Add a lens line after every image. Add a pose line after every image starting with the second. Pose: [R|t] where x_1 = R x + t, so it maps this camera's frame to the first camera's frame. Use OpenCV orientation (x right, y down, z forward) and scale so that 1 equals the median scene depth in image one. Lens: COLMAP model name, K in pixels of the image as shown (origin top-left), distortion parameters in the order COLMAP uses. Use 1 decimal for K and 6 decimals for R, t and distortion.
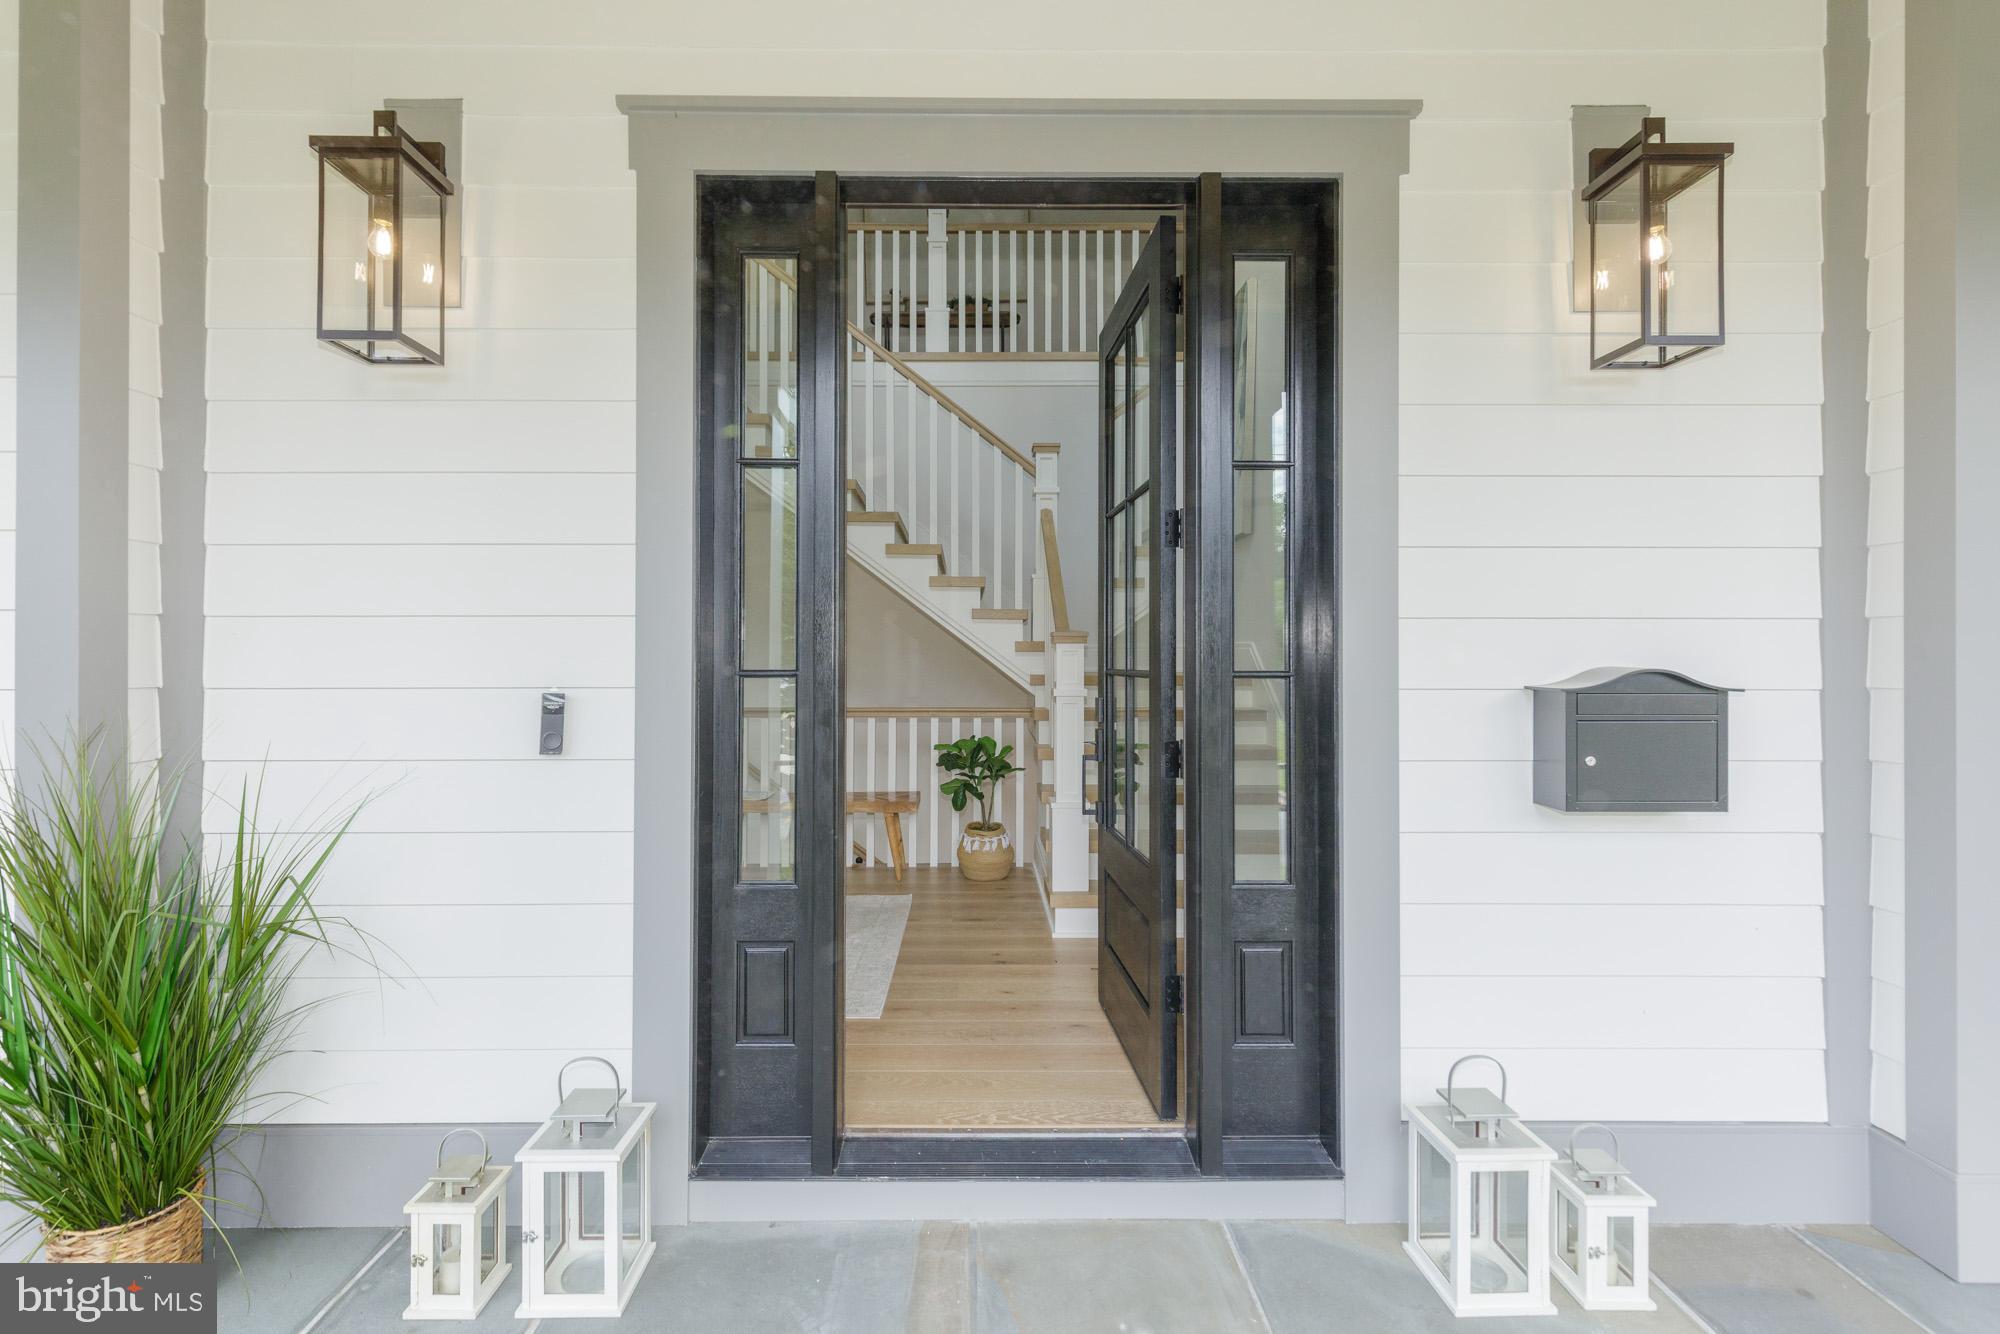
lens RADIAL K [[869.2, 0, 1000.0], [0, 869.2, 667.0], [0, 0, 1]] dist [-0.002076, -0.000225]
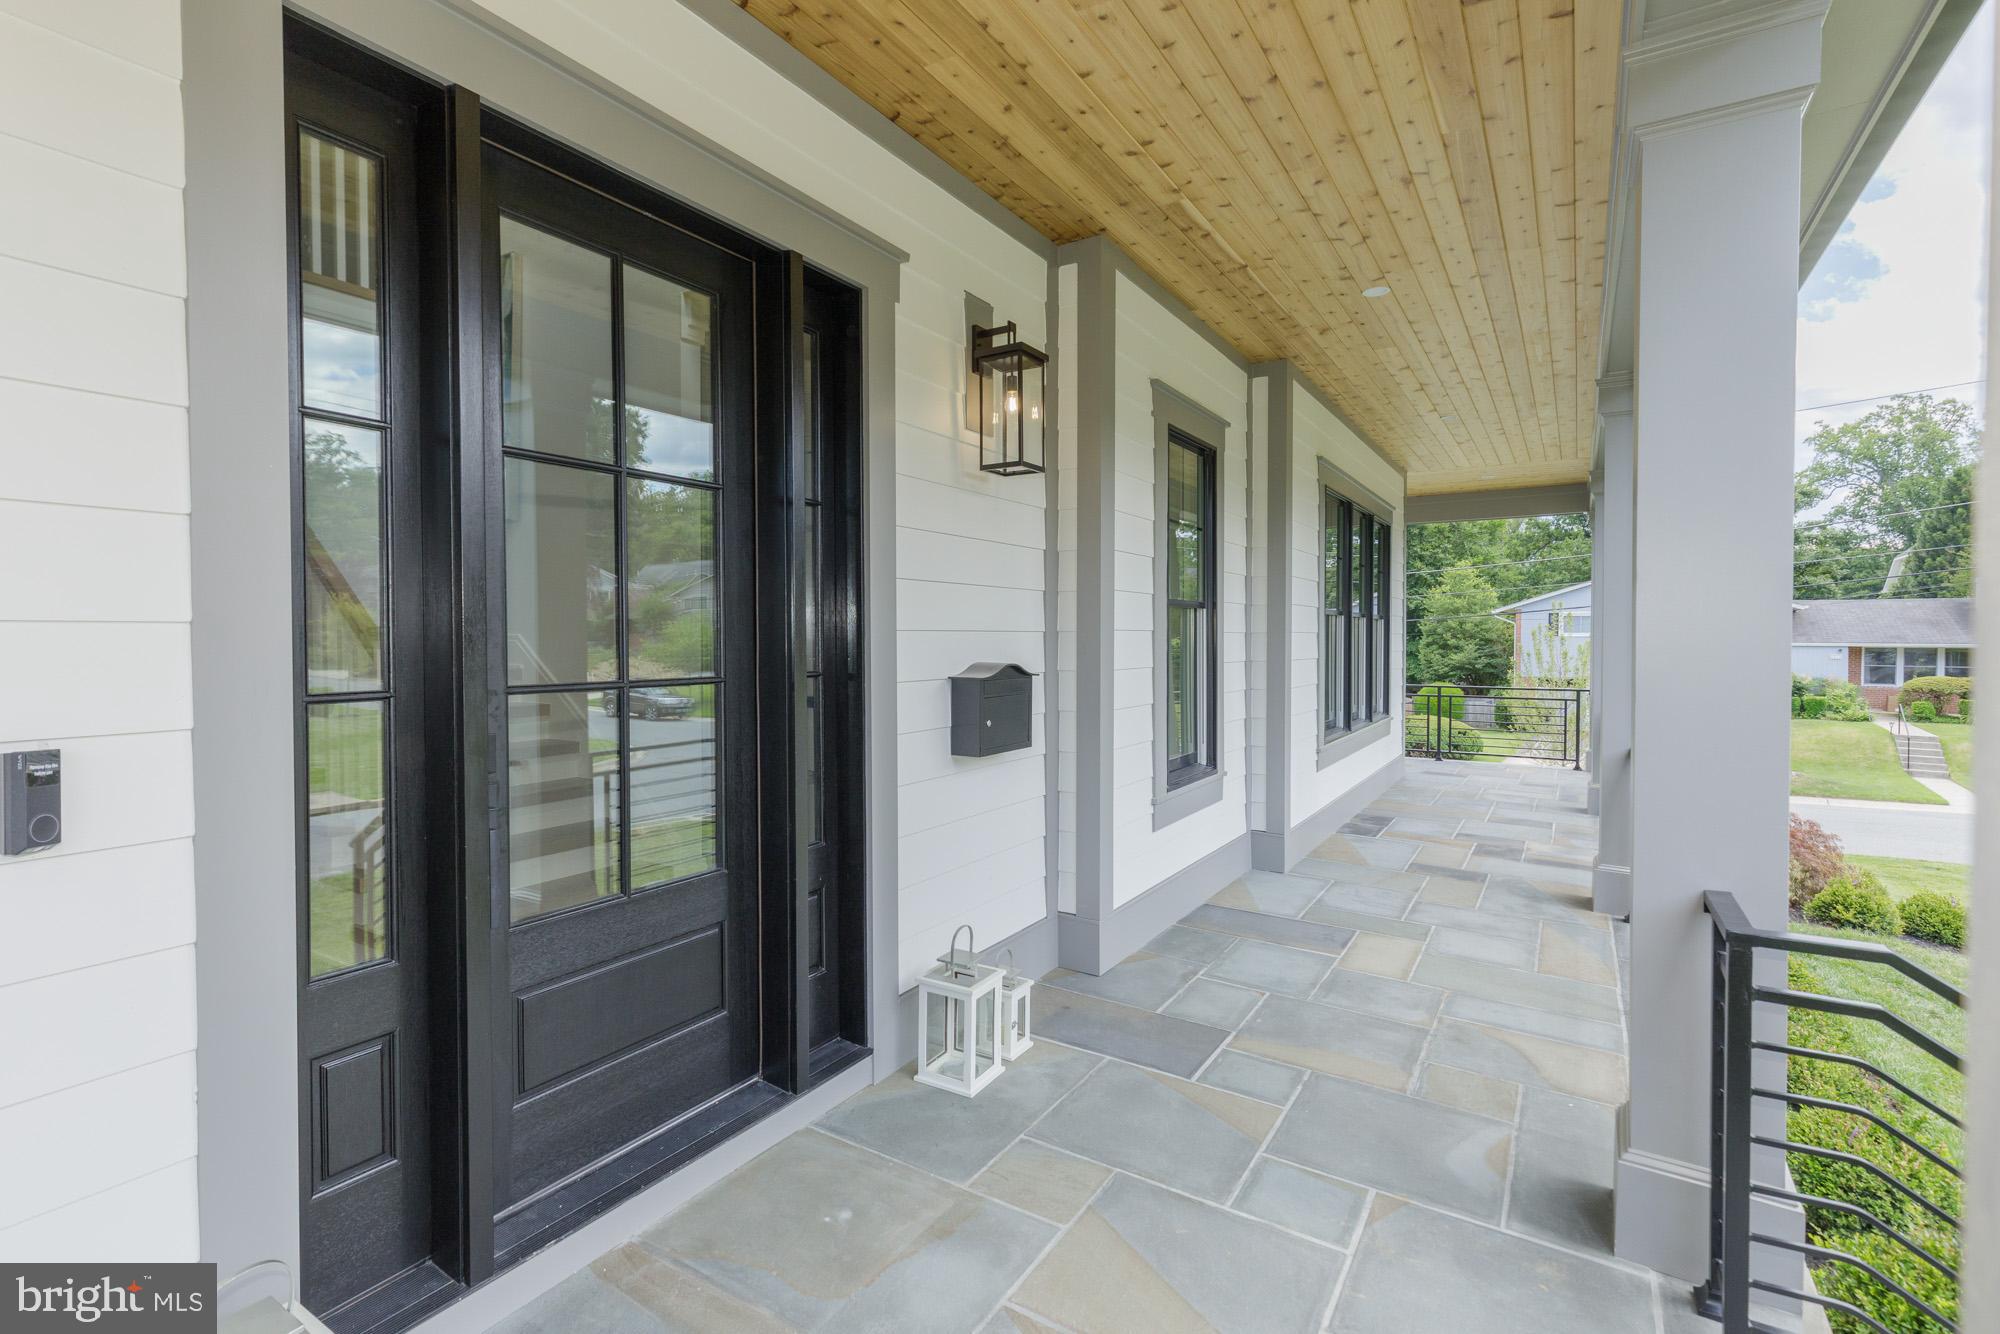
lens RADIAL K [[921.6, 0, 986.2], [0, 921.6, 663.8], [0, 0, 1]] dist [0.015891, -0.000113]
pose [[0.545696, -0.025668, 0.837590, -0.708738], [0.003289, 0.999589, 0.028489, -0.047310], [-0.837977, -0.012791, 0.545556, 0.095531]]
